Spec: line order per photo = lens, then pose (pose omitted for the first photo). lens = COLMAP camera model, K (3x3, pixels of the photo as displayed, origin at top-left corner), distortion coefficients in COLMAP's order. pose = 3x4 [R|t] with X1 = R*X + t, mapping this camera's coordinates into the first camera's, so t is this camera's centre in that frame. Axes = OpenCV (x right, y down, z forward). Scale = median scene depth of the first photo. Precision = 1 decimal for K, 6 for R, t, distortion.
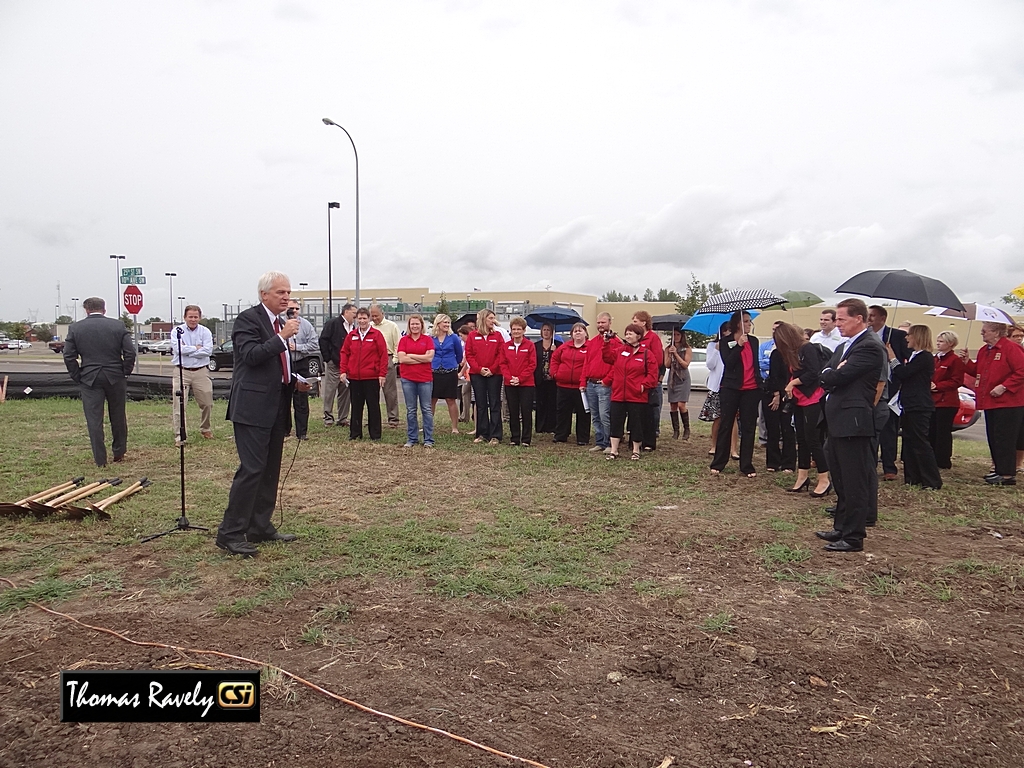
lens RADIAL K [[803.1, 0, 513.8], [0, 803.1, 382.0], [0, 0, 1]] dist [-0.017118, 0.003533]
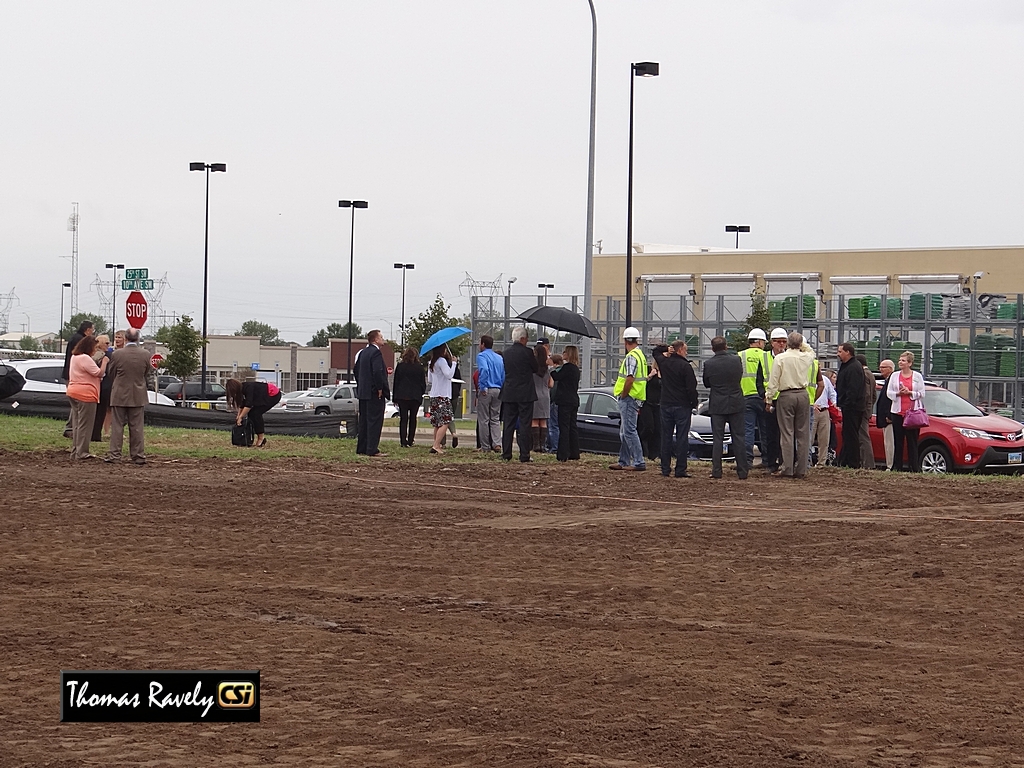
lens RADIAL K [[3048.2, 0, 511.8], [0, 3048.2, 384.0], [0, 0, 1]] dist [-0.015149, 0.000000]
pose [[0.931177, 0.016555, -0.364193, 0.906006], [-0.039310, 0.997704, -0.055158, 0.112089], [0.362443, 0.065678, 0.929689, -1.547995]]
